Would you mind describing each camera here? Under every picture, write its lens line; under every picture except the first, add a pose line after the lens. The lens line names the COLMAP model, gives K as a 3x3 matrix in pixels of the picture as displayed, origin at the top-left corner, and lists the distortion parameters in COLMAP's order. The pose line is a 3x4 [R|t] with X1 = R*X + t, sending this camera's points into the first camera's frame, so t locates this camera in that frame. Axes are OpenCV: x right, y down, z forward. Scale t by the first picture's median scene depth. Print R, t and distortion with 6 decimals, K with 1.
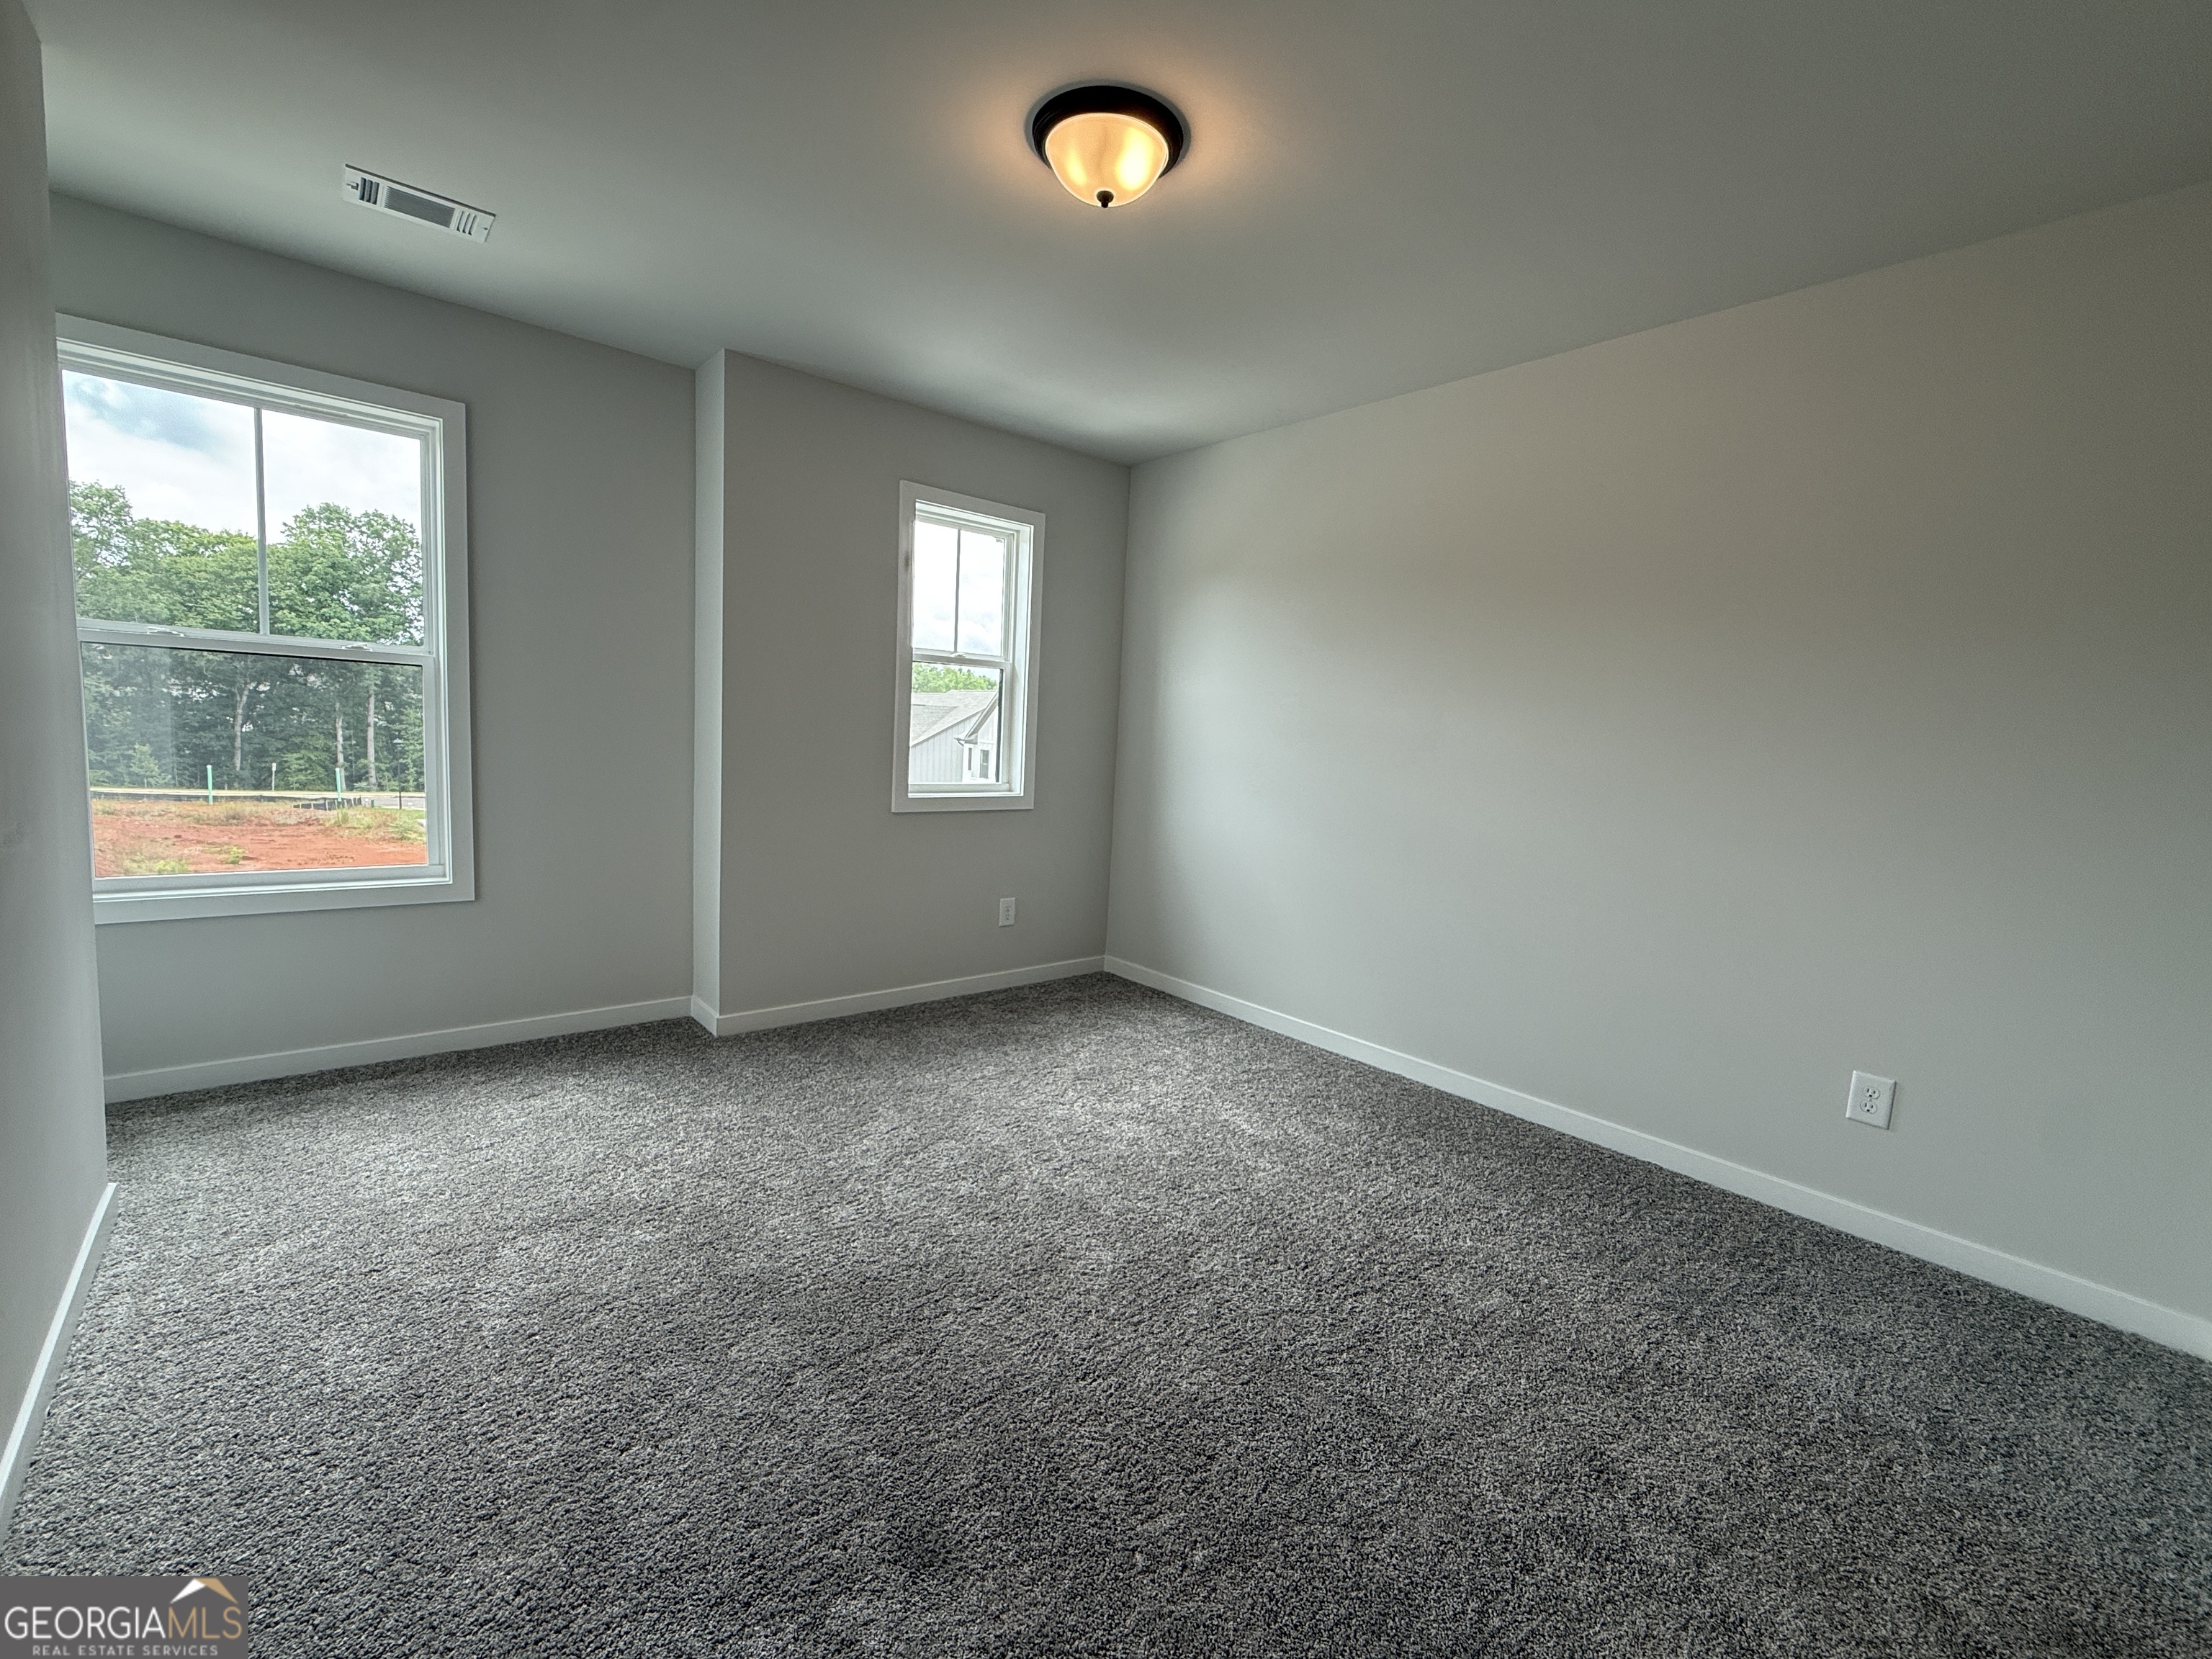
lens RADIAL K [[935.6, 0, 1106.0], [0, 935.6, 829.5], [0, 0, 1]] dist [-0.000979, -0.000039]
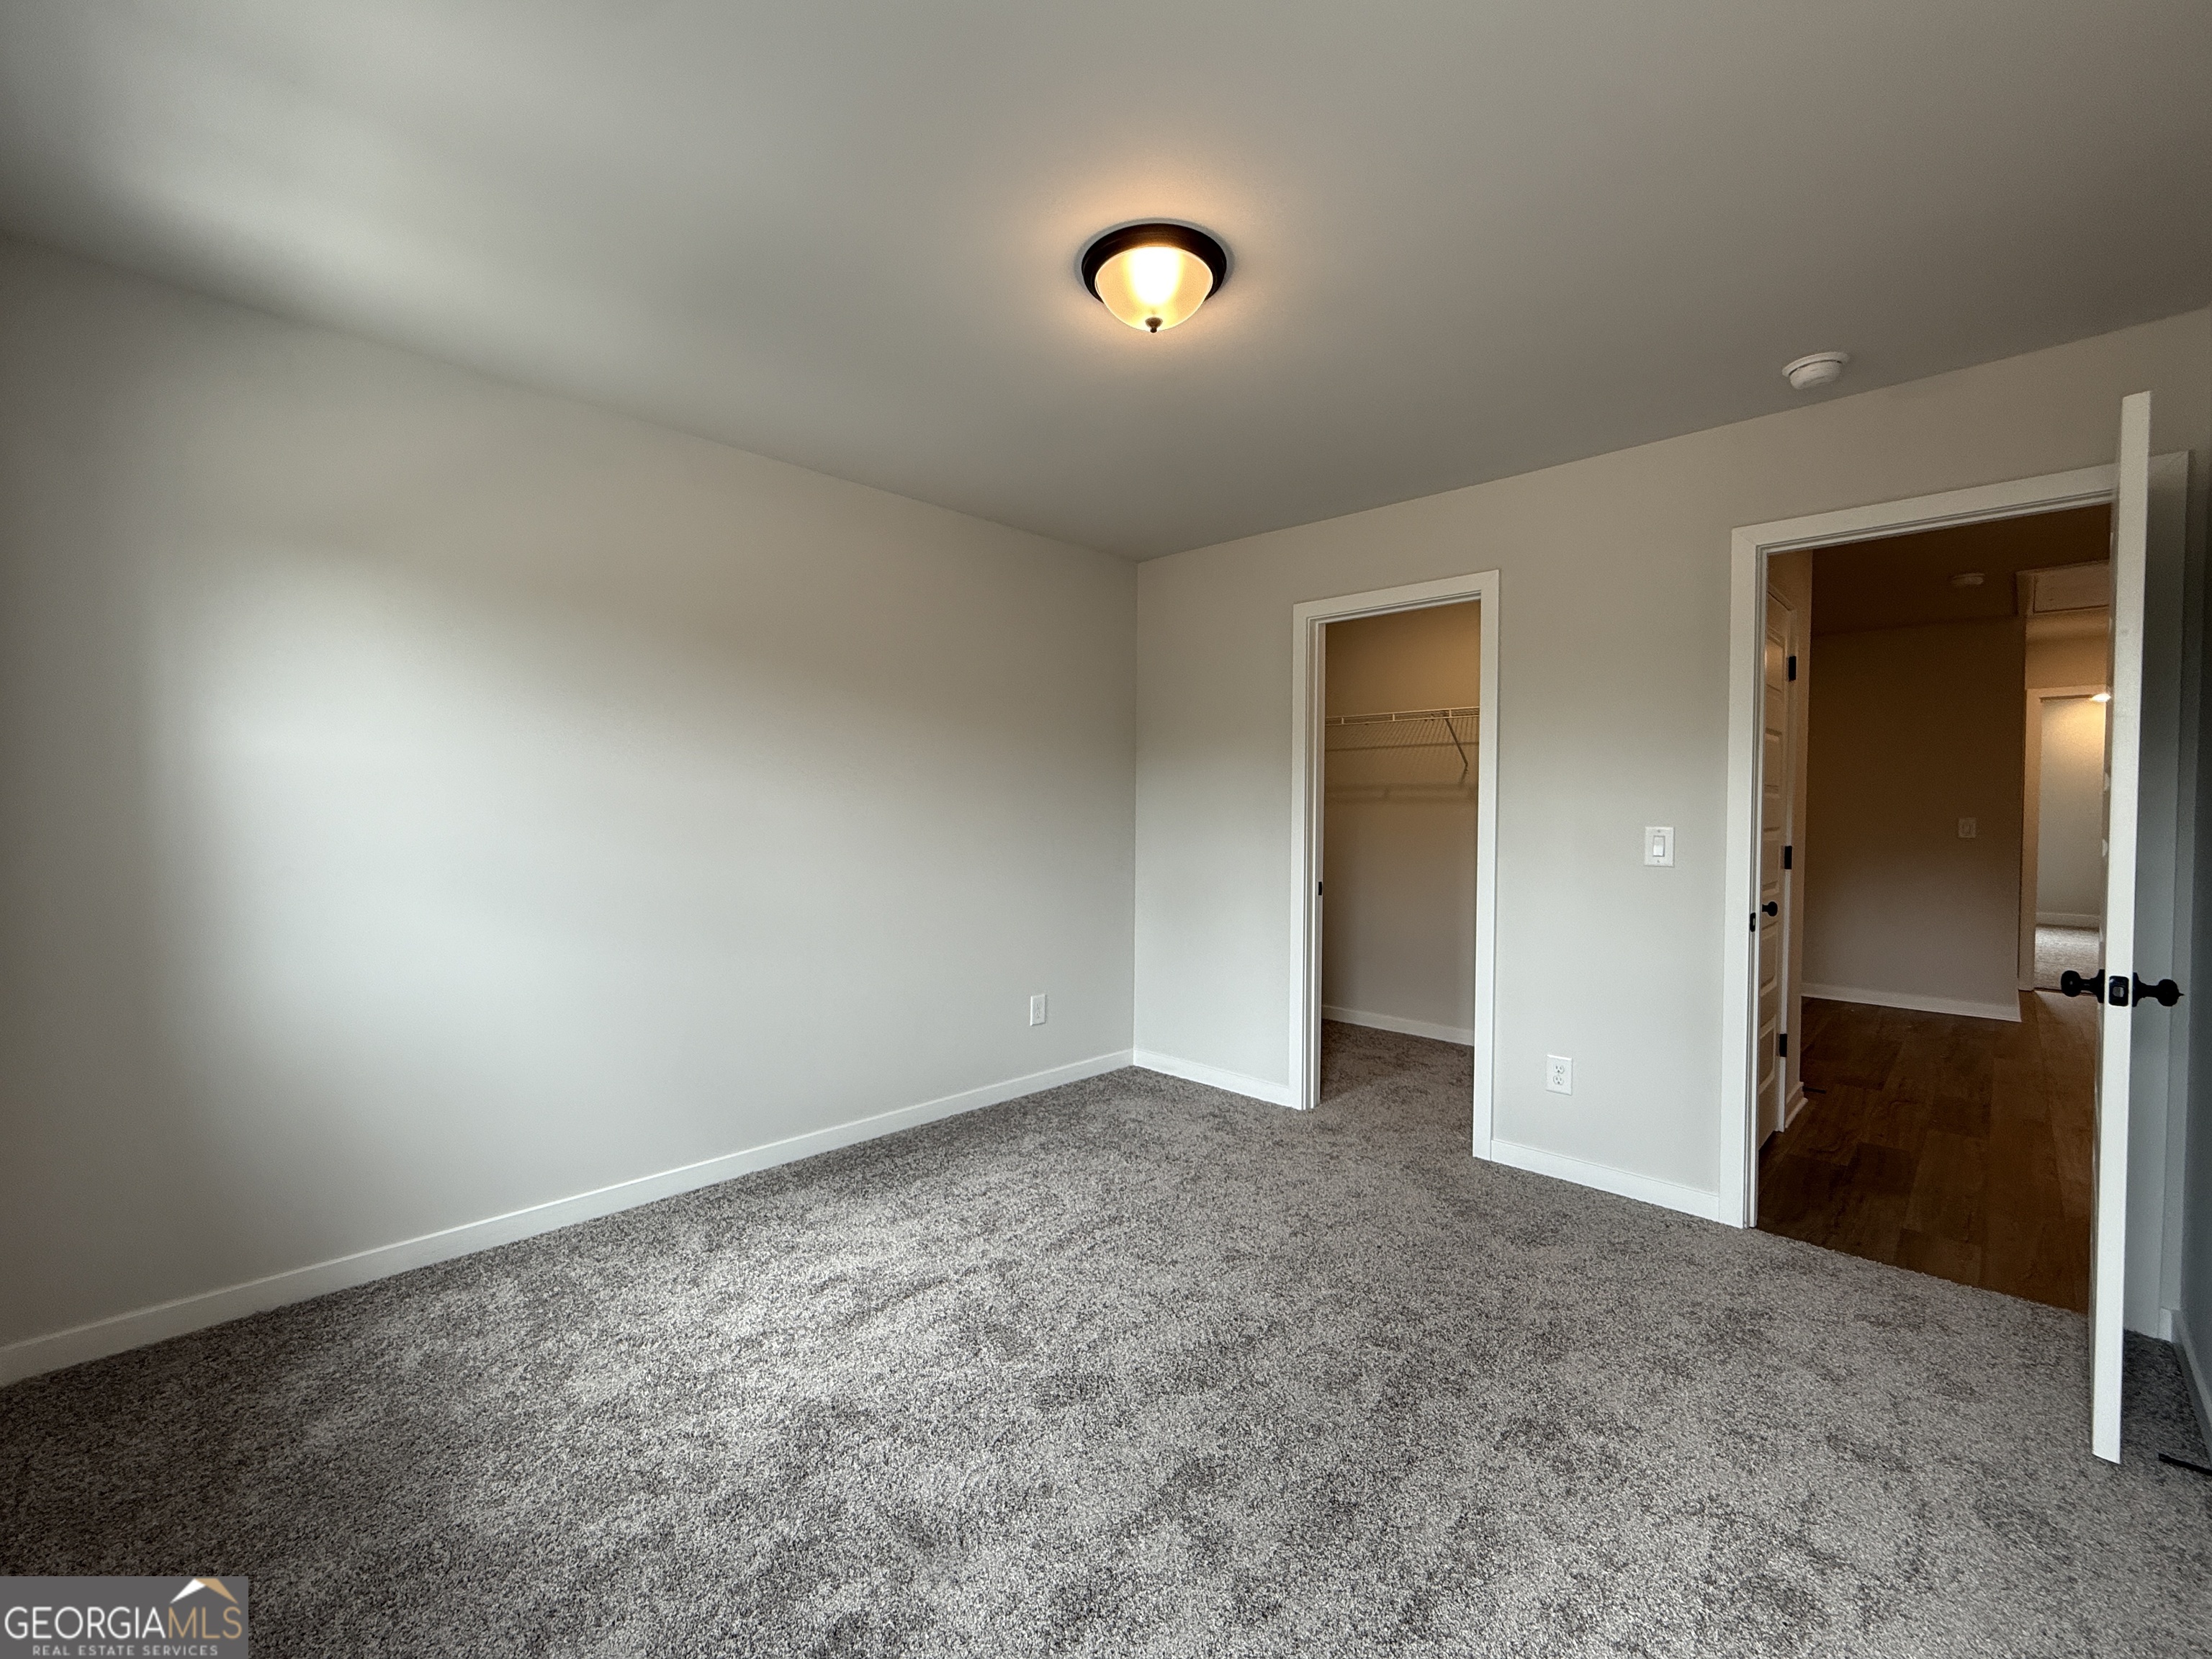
lens RADIAL K [[935.6, 0, 1106.0], [0, 935.6, 829.5], [0, 0, 1]] dist [-0.000979, -0.000039]
pose [[-0.088290, -0.071271, 0.993542, -0.553699], [0.100381, 0.991723, 0.080061, -0.102659], [-0.991024, 0.106801, -0.080405, 0.626720]]
